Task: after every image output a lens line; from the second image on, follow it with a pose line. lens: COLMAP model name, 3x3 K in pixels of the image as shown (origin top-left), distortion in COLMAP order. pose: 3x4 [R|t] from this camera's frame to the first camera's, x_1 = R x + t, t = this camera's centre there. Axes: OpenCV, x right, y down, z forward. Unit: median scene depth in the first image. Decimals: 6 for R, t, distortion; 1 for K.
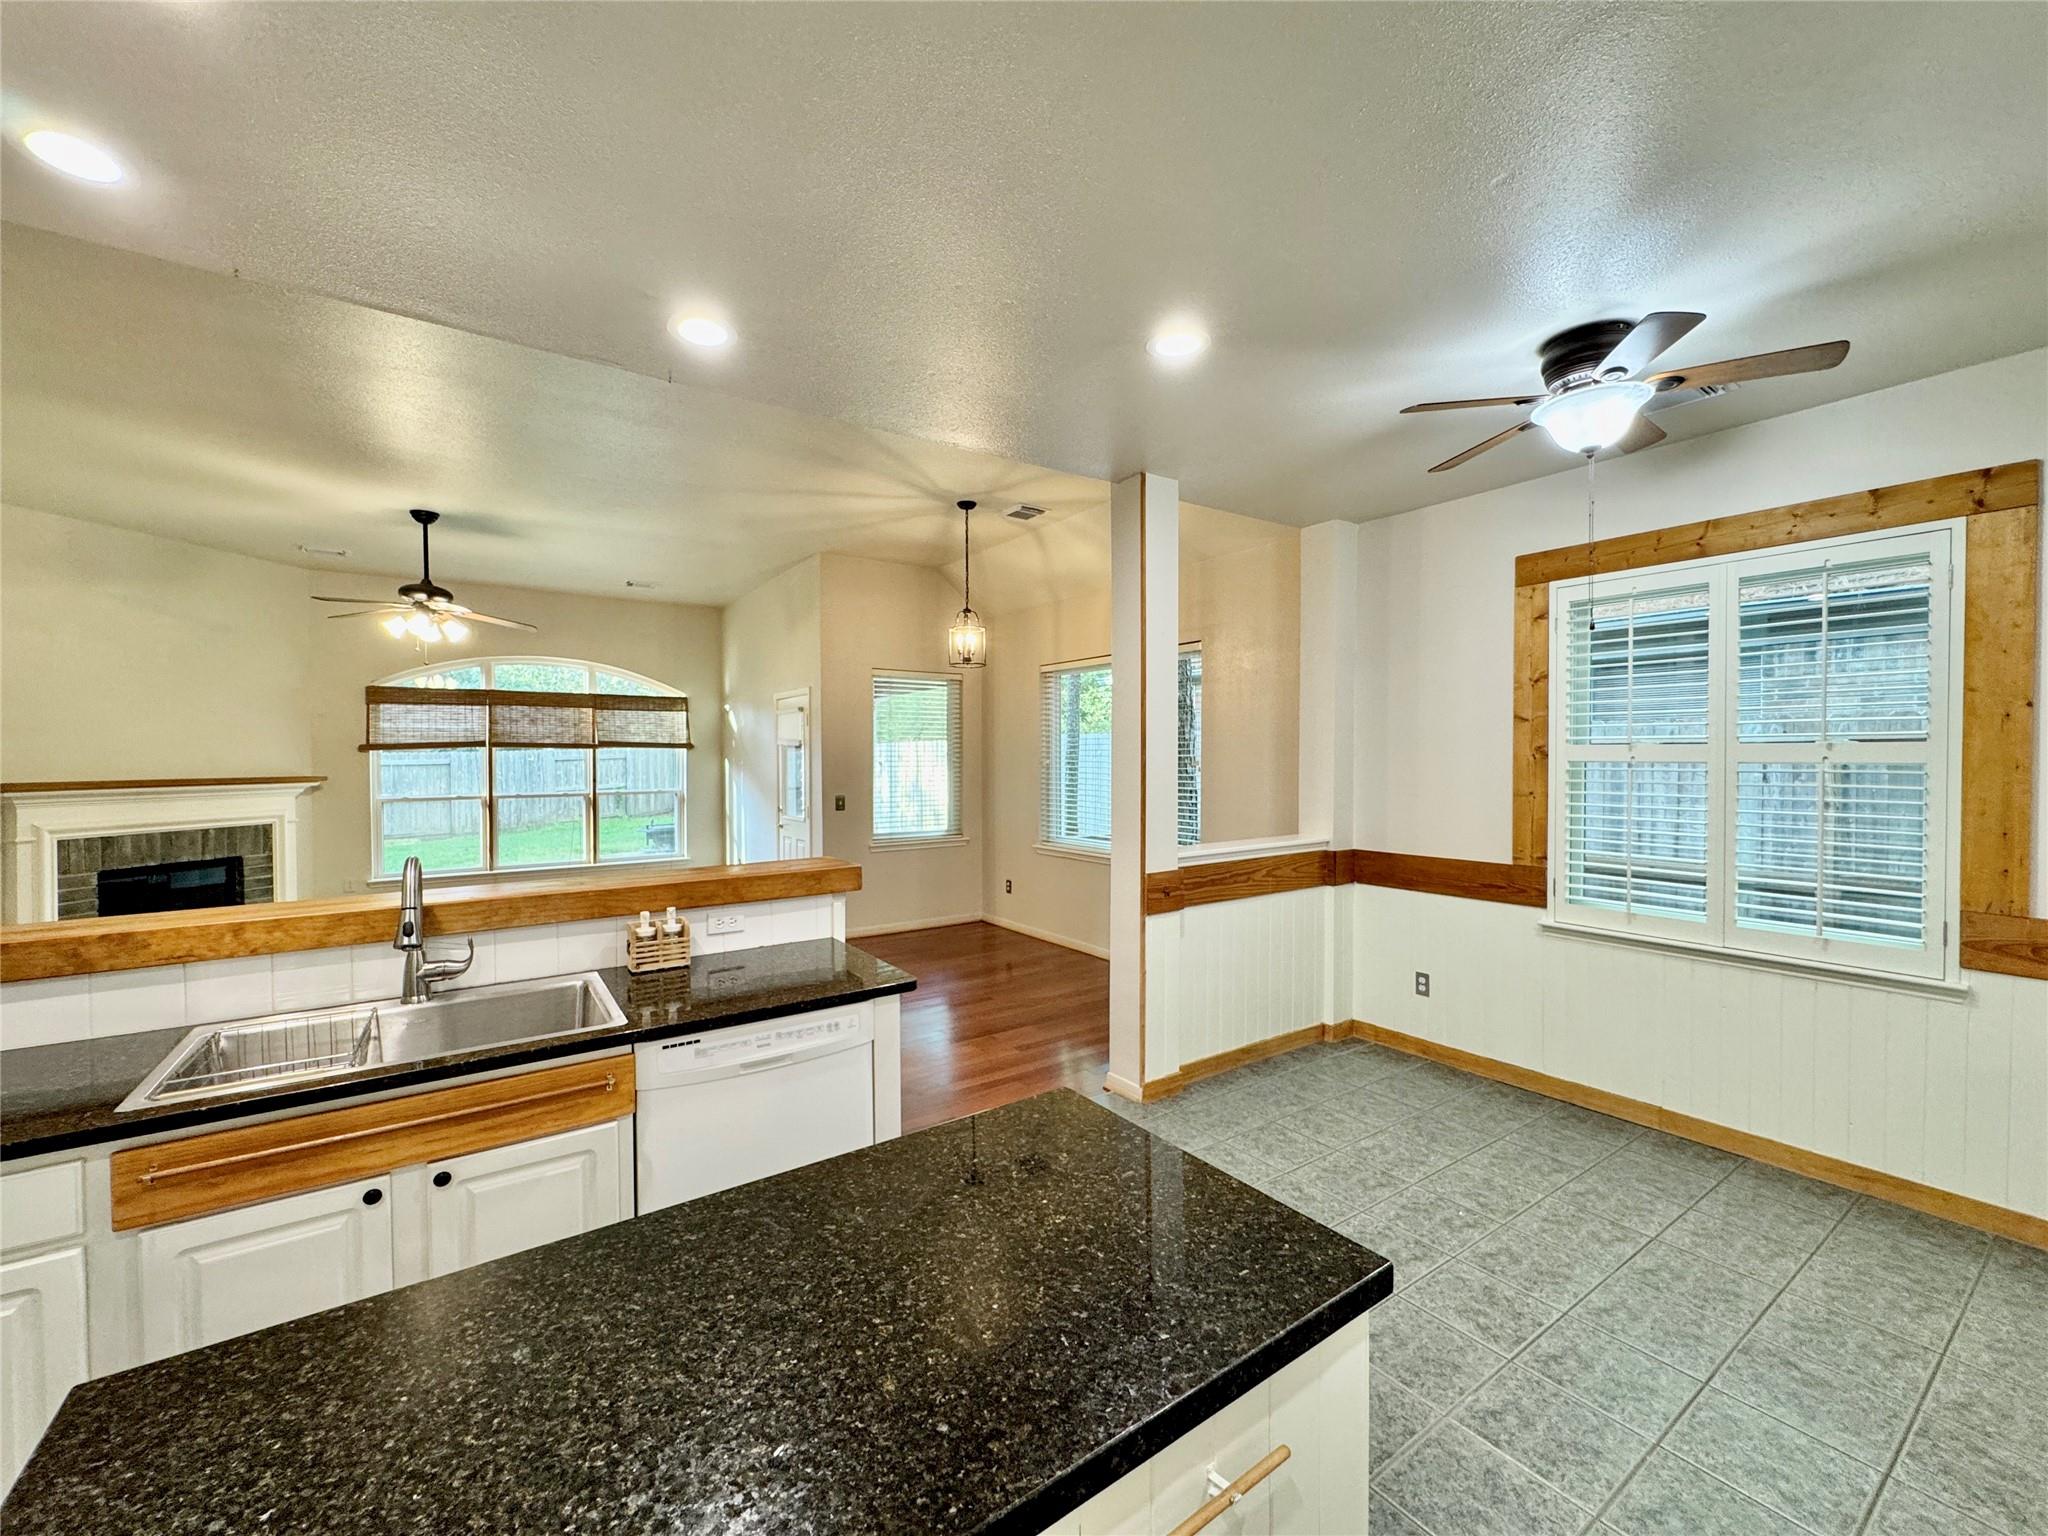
lens RADIAL K [[822.0, 0, 1021.3], [0, 822.0, 765.9], [0, 0, 1]] dist [-0.003329, -0.000397]
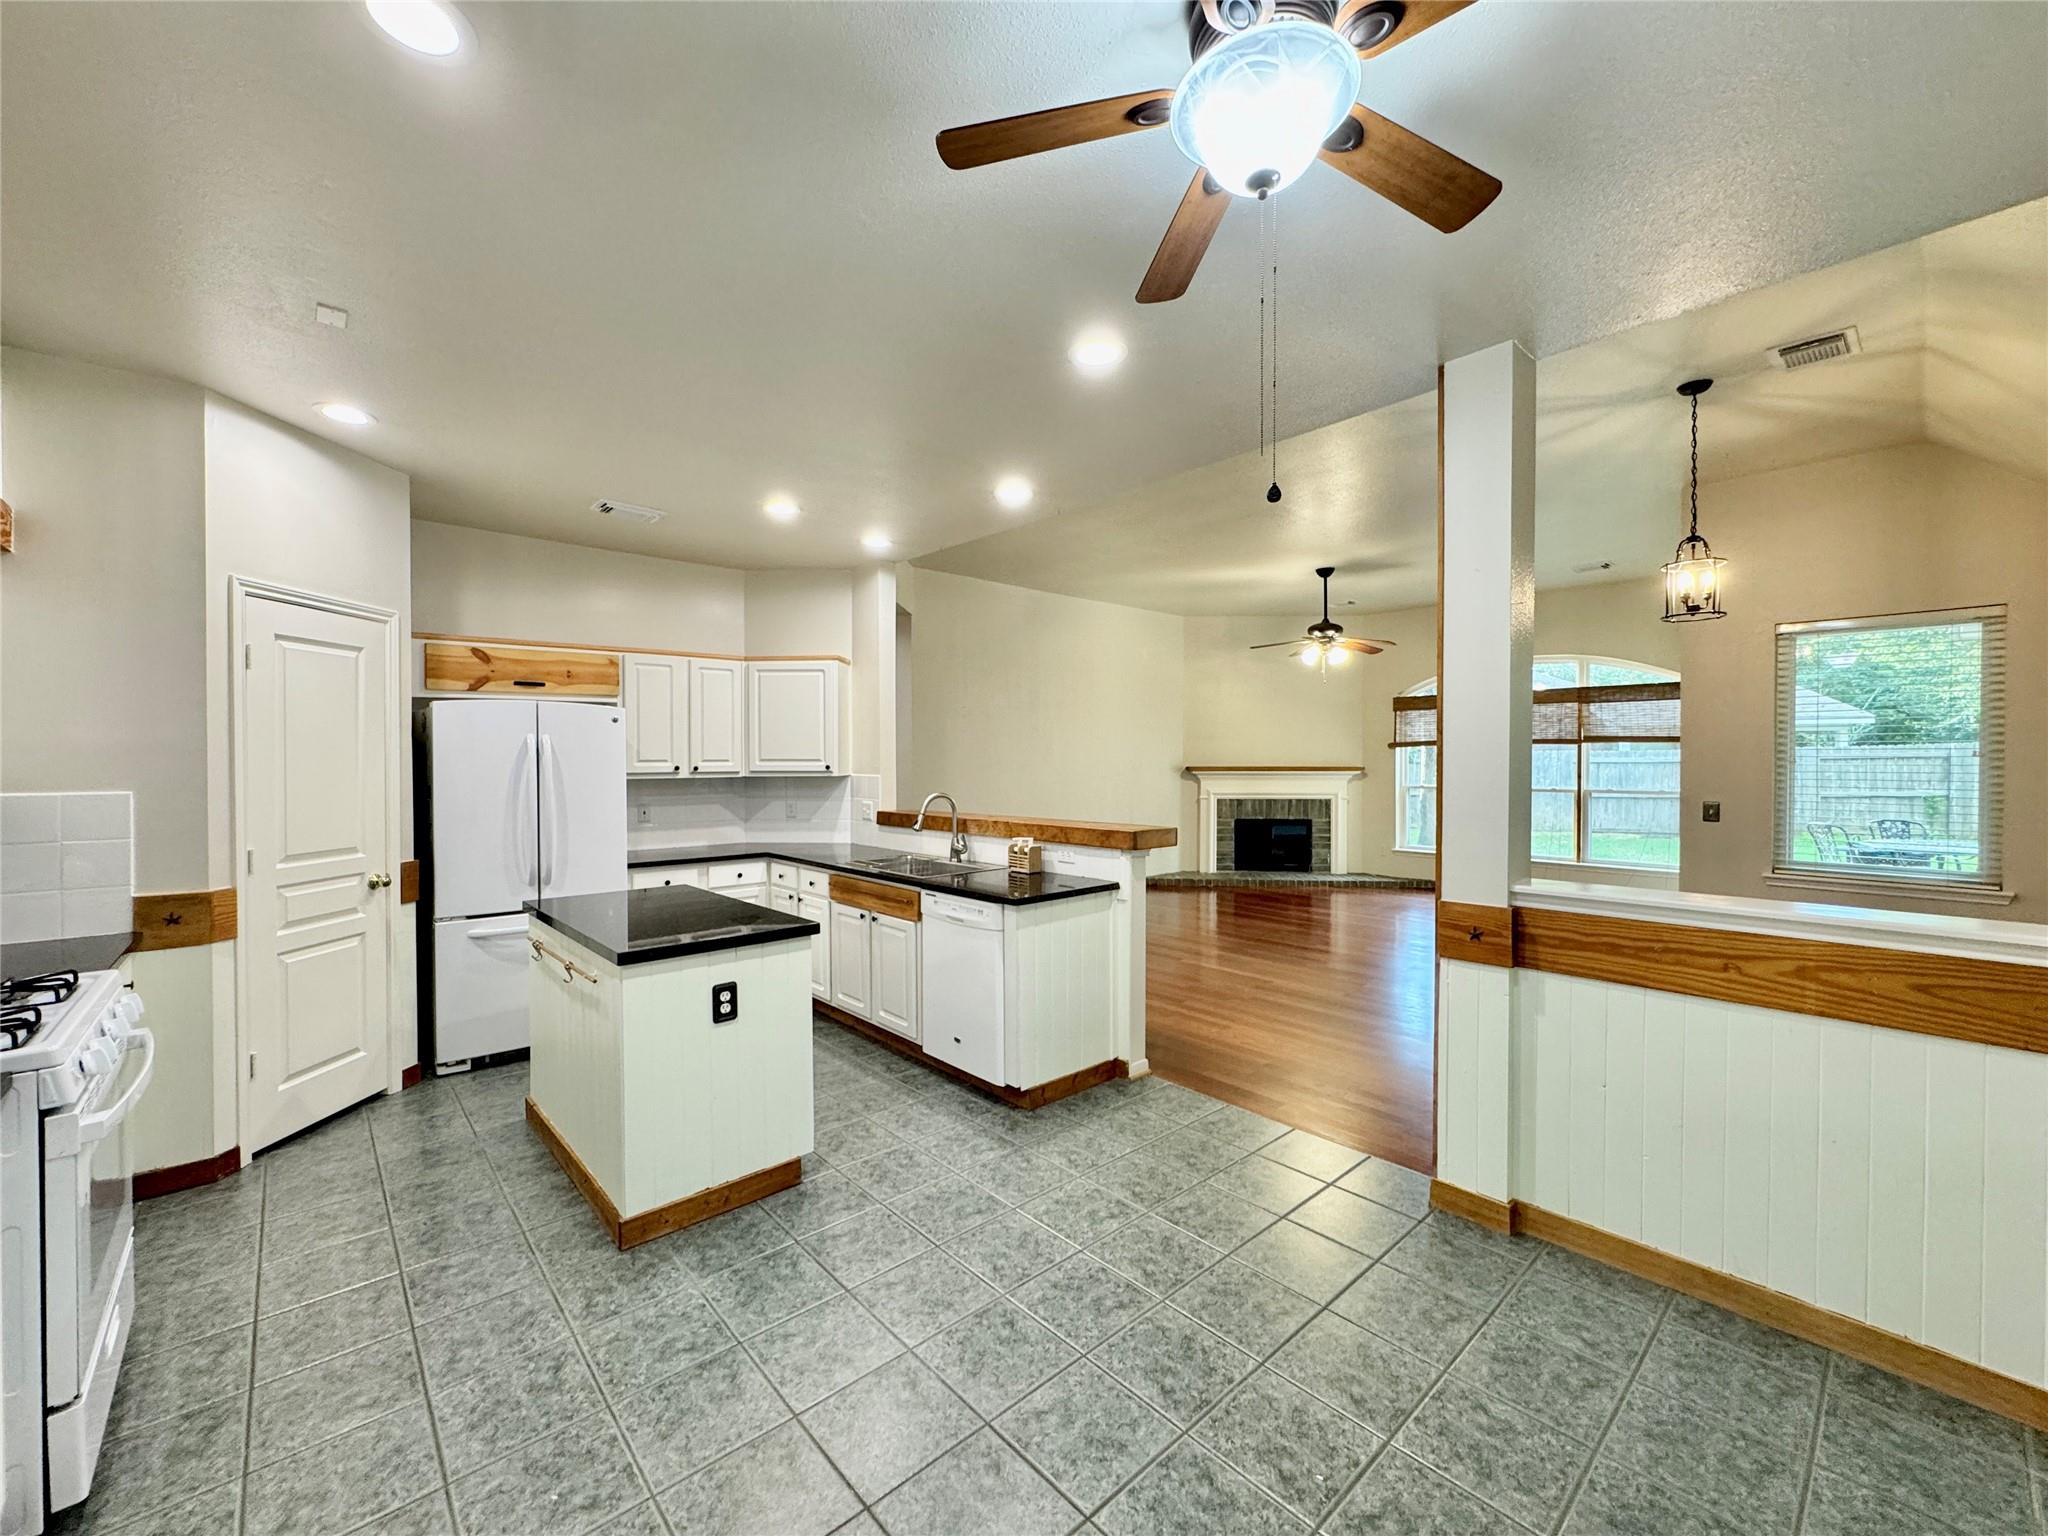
lens RADIAL K [[822.0, 0, 1021.3], [0, 822.0, 765.9], [0, 0, 1]] dist [-0.003329, -0.000397]
pose [[0.130972, 0.013523, -0.991294, 0.510362], [-0.013625, 0.999837, 0.011840, 0.003366], [0.991292, 0.011955, 0.131135, 0.318557]]
